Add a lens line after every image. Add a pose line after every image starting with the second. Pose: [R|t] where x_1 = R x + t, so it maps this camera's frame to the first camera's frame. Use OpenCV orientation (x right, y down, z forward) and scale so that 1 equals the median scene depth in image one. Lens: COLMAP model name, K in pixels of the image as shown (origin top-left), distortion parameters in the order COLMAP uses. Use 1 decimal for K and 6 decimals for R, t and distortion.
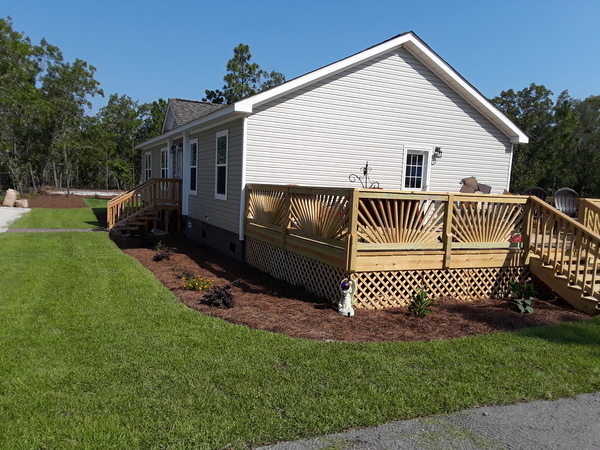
lens RADIAL K [[477.8, 0, 300.0], [0, 477.8, 225.0], [0, 0, 1]] dist [0.117372, -0.253749]
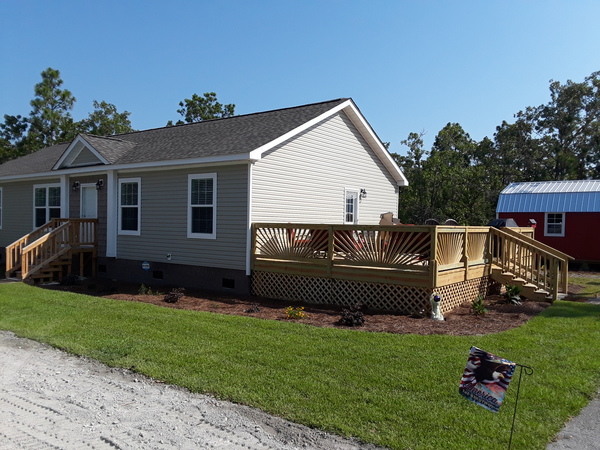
lens RADIAL K [[477.8, 0, 300.0], [0, 477.8, 225.0], [0, 0, 1]] dist [0.117372, -0.253749]
pose [[0.880319, -0.031864, 0.473310, -0.476047], [0.061532, 0.996982, -0.047327, -0.020384], [-0.470374, 0.070786, 0.879624, -0.013247]]
